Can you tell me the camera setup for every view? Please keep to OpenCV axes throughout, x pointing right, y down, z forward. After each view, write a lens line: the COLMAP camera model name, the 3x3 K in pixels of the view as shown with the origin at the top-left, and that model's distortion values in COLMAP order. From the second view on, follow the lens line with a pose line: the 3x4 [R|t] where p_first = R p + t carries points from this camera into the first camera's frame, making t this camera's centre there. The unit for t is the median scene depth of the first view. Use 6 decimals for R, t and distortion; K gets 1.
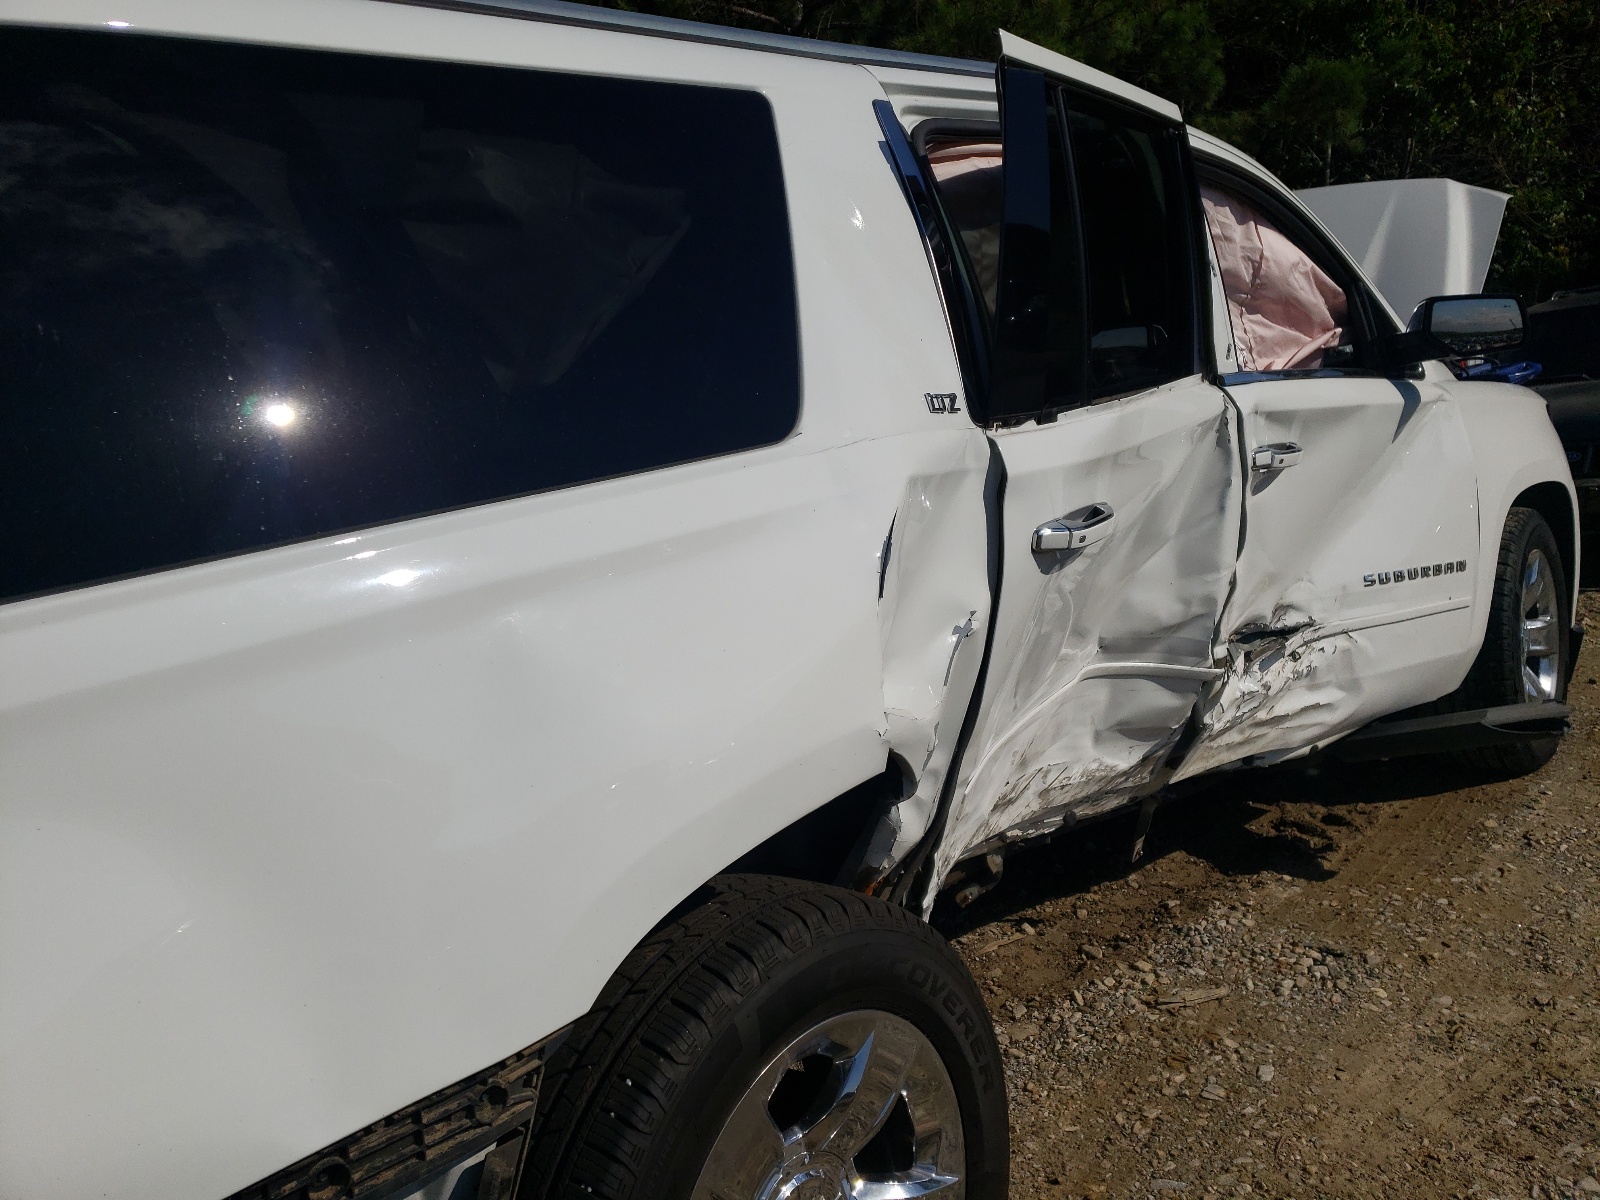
lens RADIAL K [[1269.6, 0, 800.0], [0, 1269.6, 600.0], [0, 0, 1]] dist [-0.005646, 0.052527]
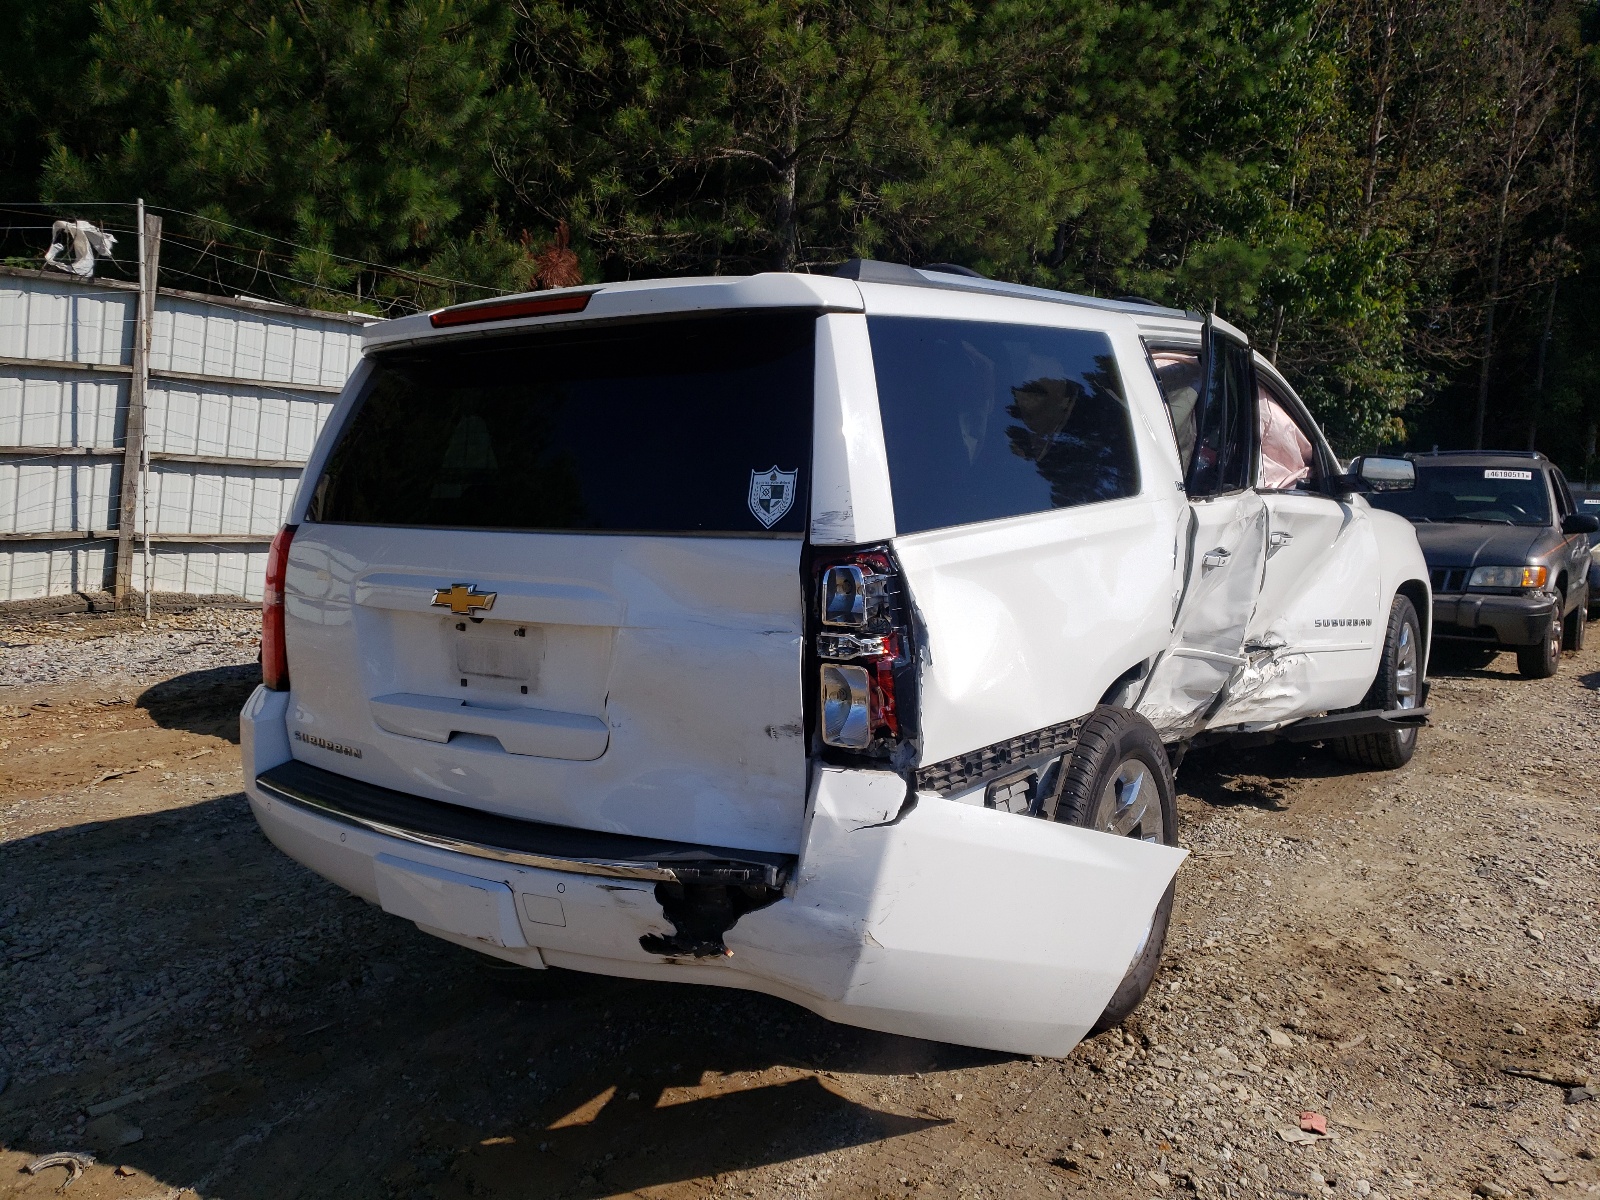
lens RADIAL K [[1269.6, 0, 800.0], [0, 1269.6, 600.0], [0, 0, 1]] dist [-0.005646, 0.052527]
pose [[0.990082, 0.090765, 0.107236, -0.397435], [-0.083909, 0.994231, -0.066808, 0.123701], [-0.112682, 0.057147, 0.991986, -0.554259]]
